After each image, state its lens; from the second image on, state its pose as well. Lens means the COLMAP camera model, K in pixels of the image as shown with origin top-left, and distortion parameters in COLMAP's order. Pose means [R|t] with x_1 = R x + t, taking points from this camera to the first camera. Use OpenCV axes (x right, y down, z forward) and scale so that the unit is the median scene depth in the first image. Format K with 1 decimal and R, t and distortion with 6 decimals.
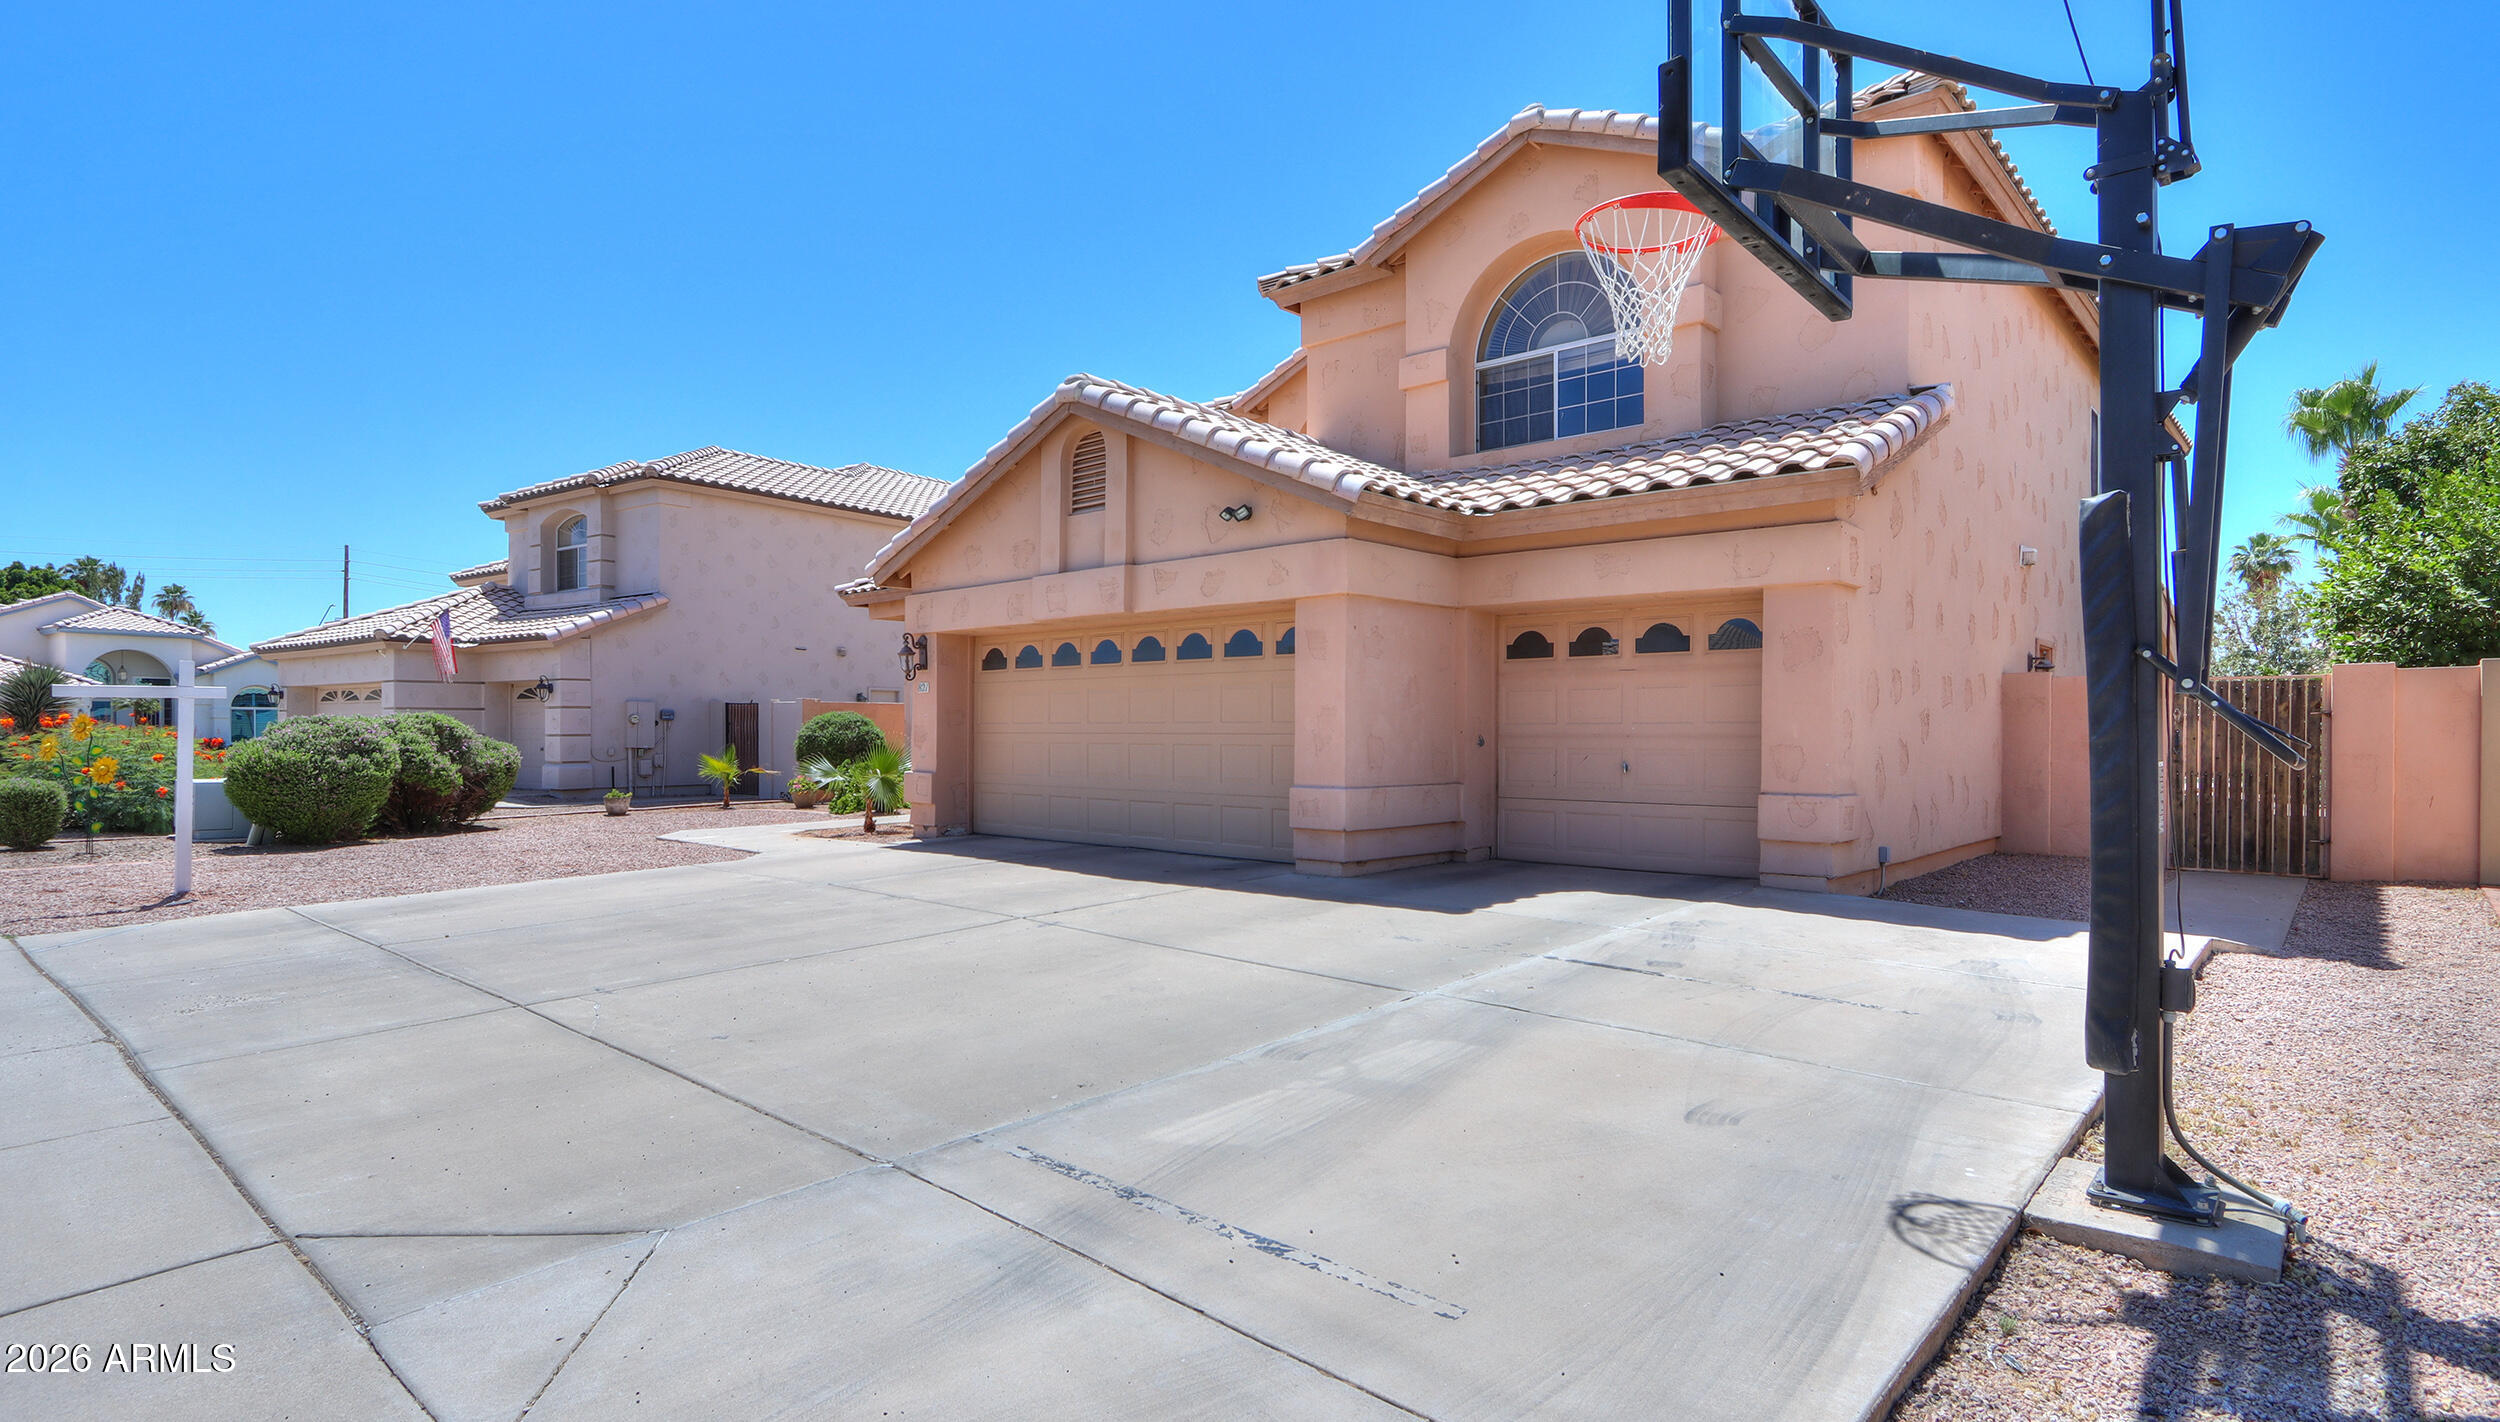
lens RADIAL K [[1216.6, 0, 1250.0], [0, 1216.6, 711.0], [0, 0, 1]] dist [0.001451, 0.000073]
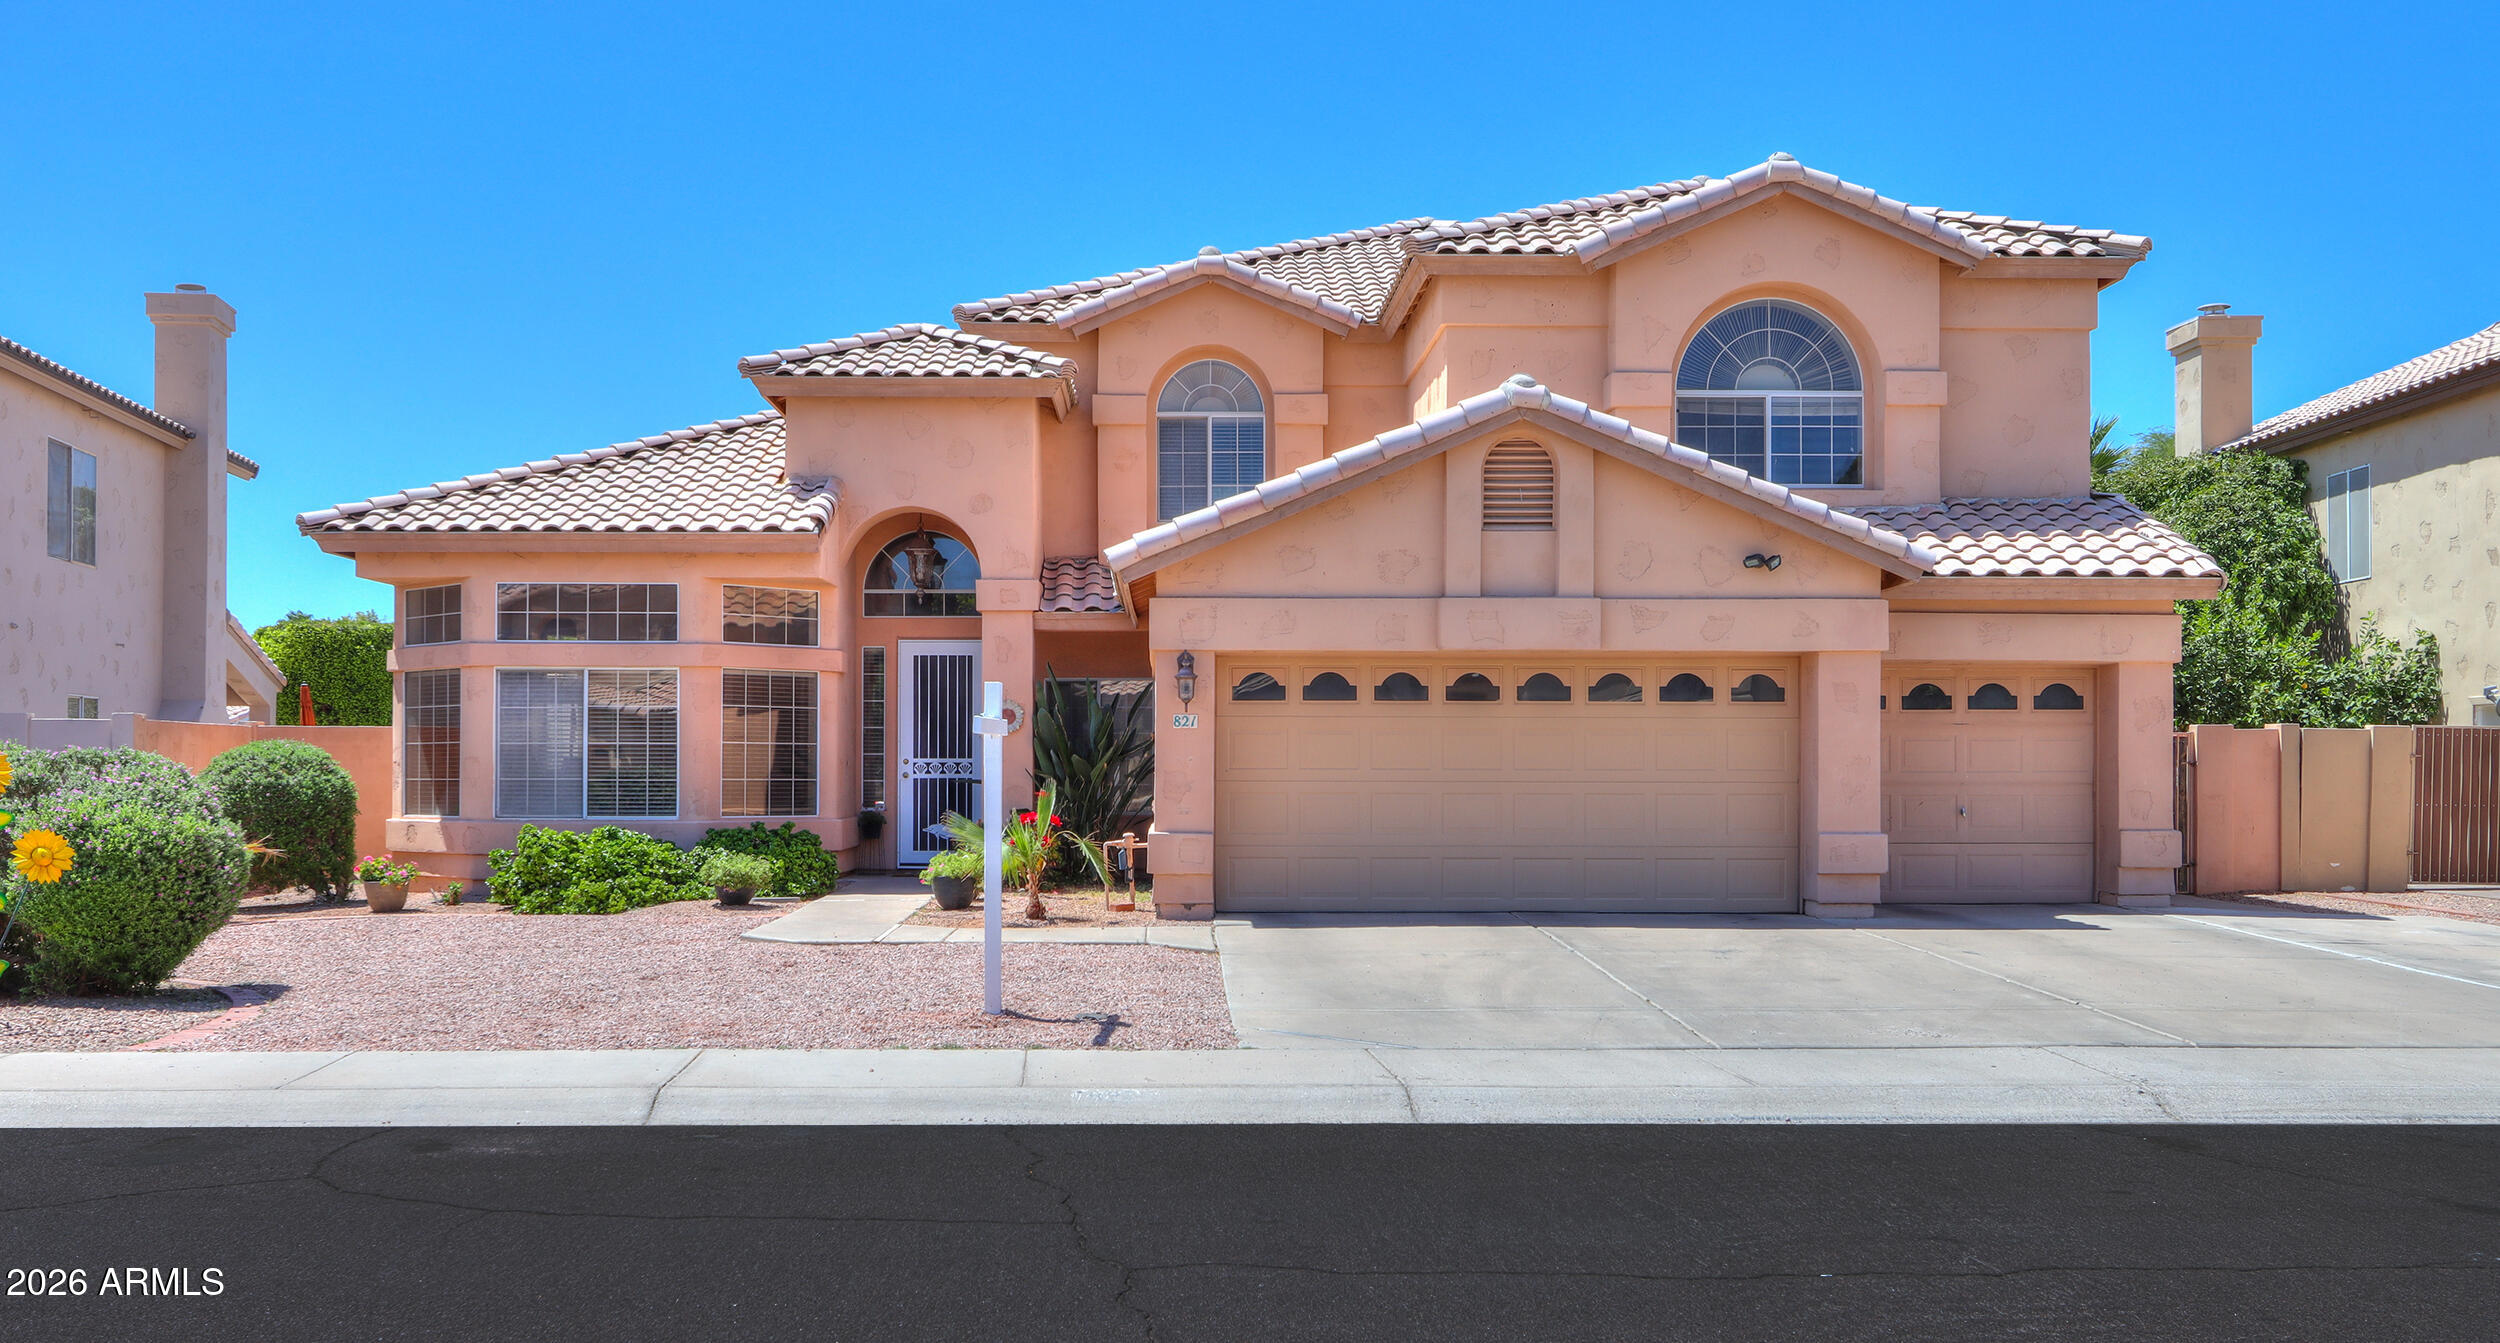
lens RADIAL K [[2224.8, 0, 1200.4], [0, 2224.8, 732.6], [0, 0, 1]] dist [0.004536, 0.001344]
pose [[0.744945, 0.012187, 0.667015, -1.428193], [-0.012067, 0.999916, -0.004792, -0.006885], [-0.667017, -0.004480, 0.745029, -0.049783]]
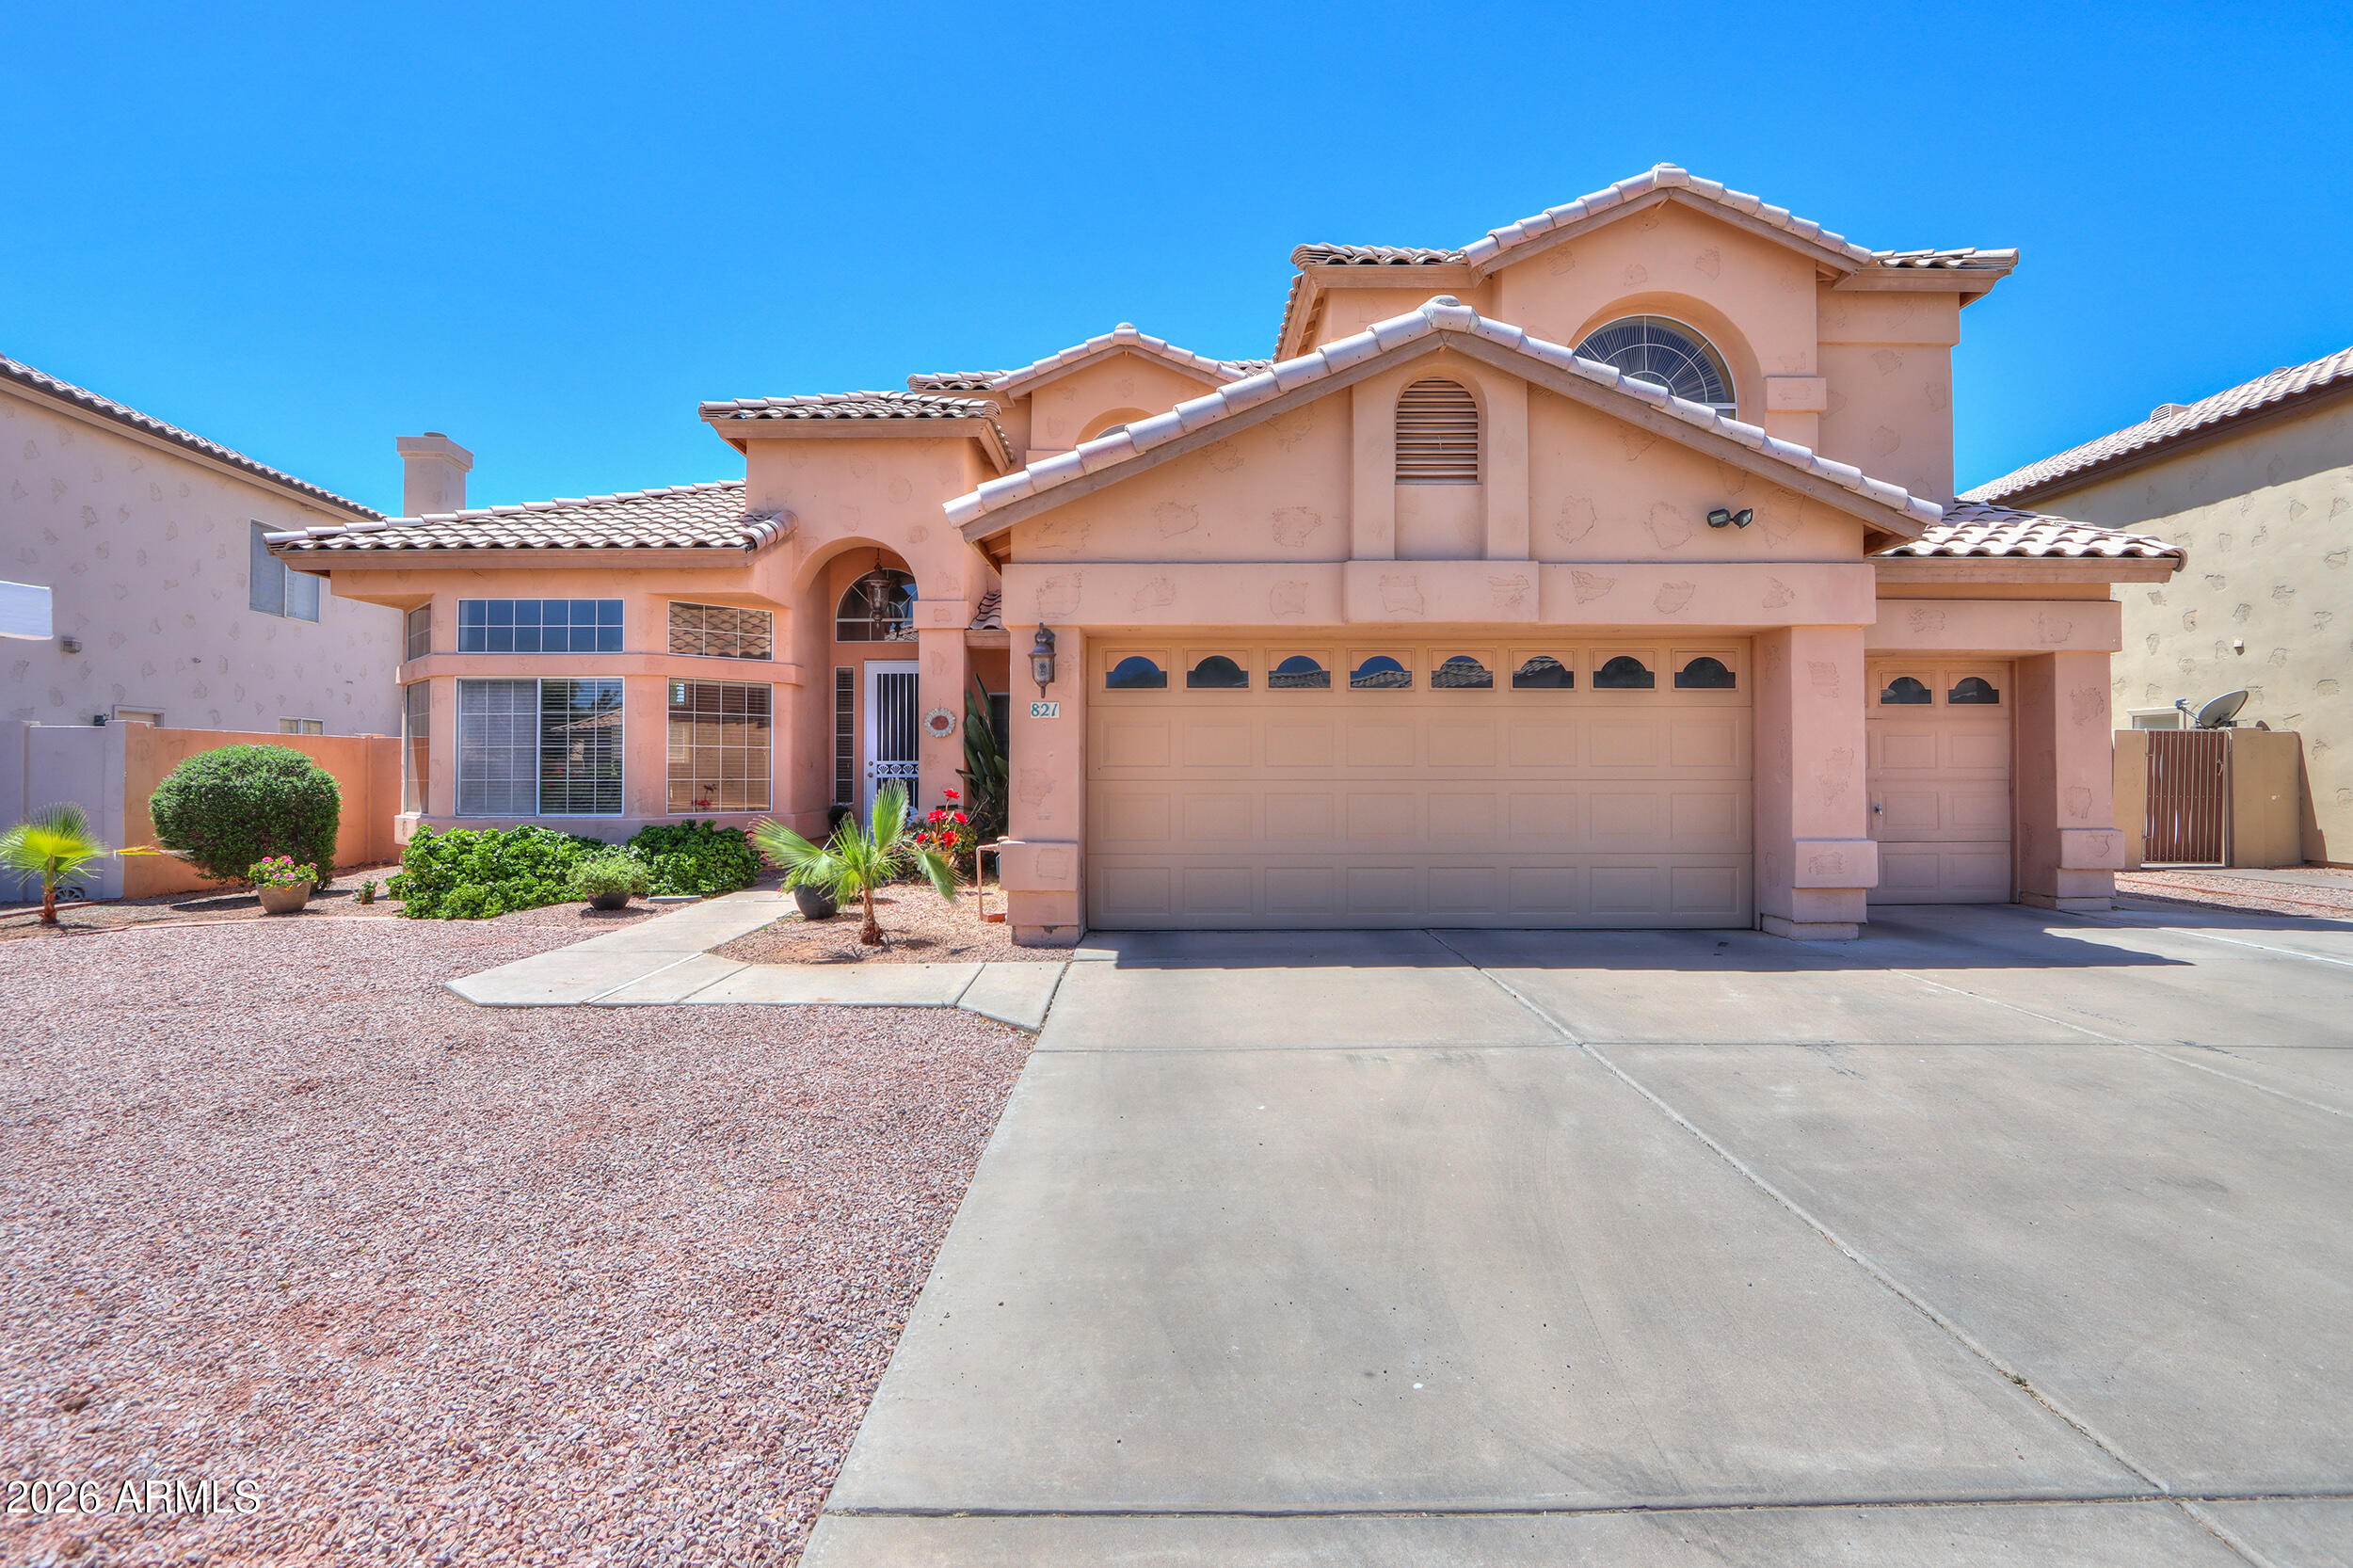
lens RADIAL K [[1079.7, 0, 1175.1], [0, 1079.7, 754.0], [0, 0, 1]] dist [-0.009547, 0.000657]
pose [[0.748891, 0.010378, 0.662612, -0.715510], [-0.008966, 0.999945, -0.005527, 0.007702], [-0.662633, -0.001802, 0.748942, 0.633210]]
